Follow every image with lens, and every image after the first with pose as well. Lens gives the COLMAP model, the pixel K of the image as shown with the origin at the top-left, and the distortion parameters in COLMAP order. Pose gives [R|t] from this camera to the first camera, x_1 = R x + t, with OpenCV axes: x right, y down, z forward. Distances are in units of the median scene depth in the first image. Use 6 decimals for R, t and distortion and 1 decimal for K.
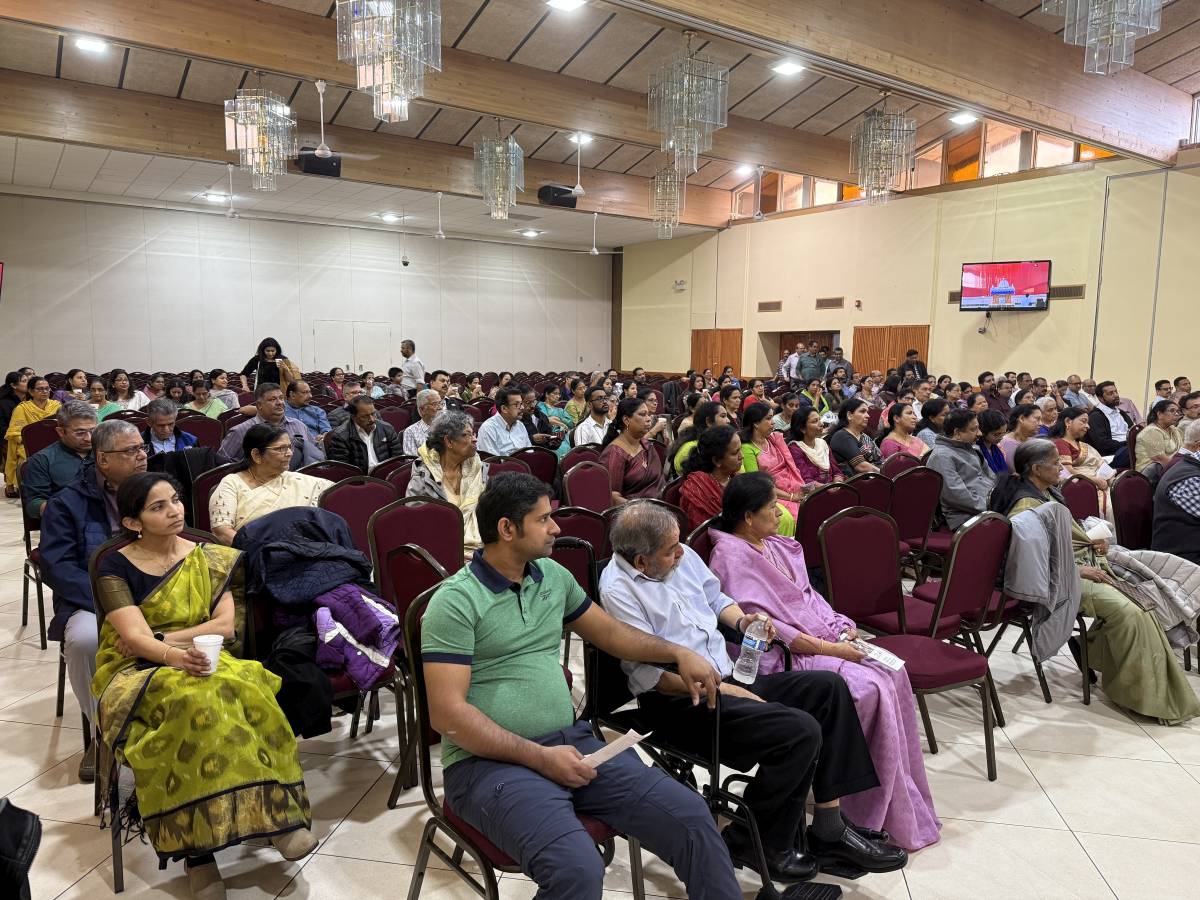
lens RADIAL K [[862.5, 0, 600.0], [0, 862.5, 450.0], [0, 0, 1]] dist [0.002948, 0.003199]
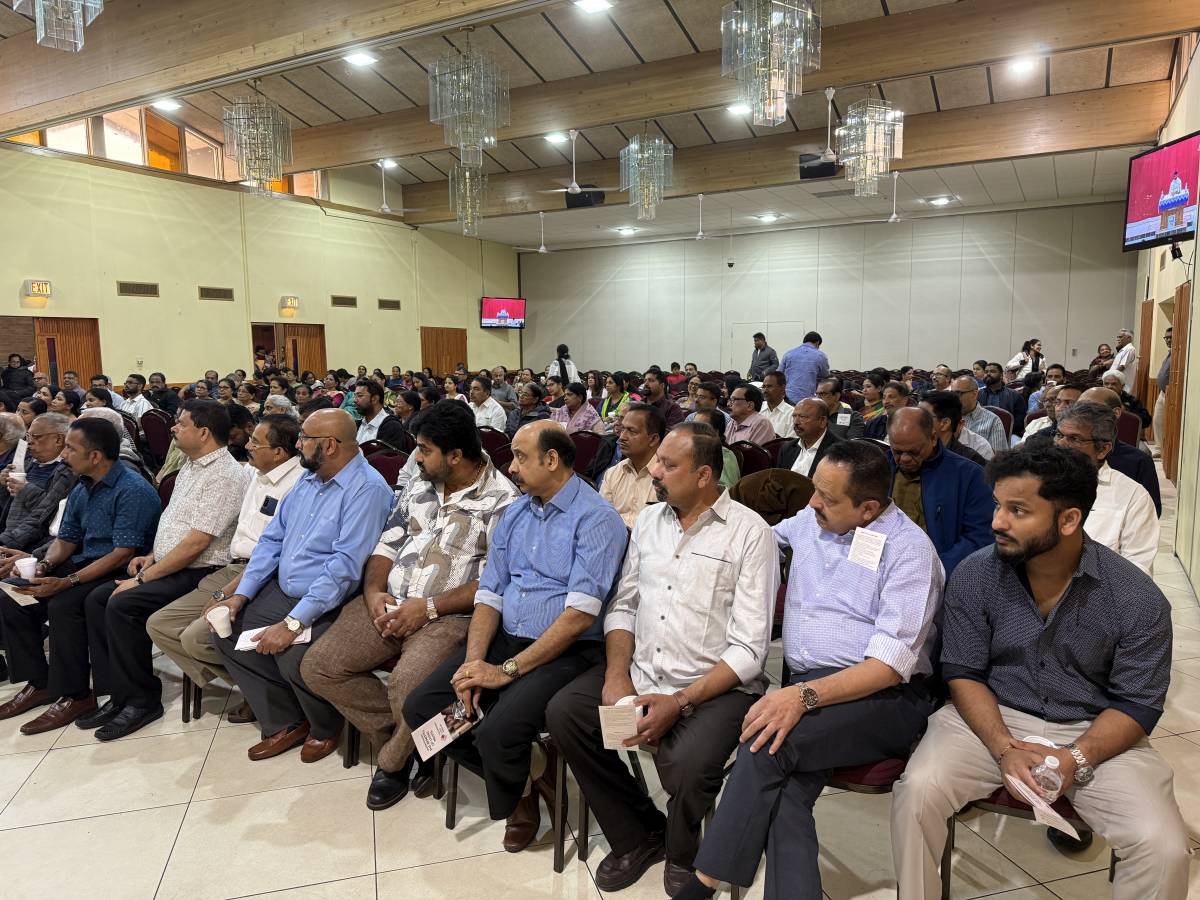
lens RADIAL K [[824.1, 0, 600.0], [0, 824.1, 450.0], [0, 0, 1]] dist [0.177517, -0.279432]
pose [[0.432041, 0.083367, -0.897992, 0.524537], [-0.082516, 0.995196, 0.052691, -0.029529], [0.898071, 0.051334, 0.436845, 0.365265]]
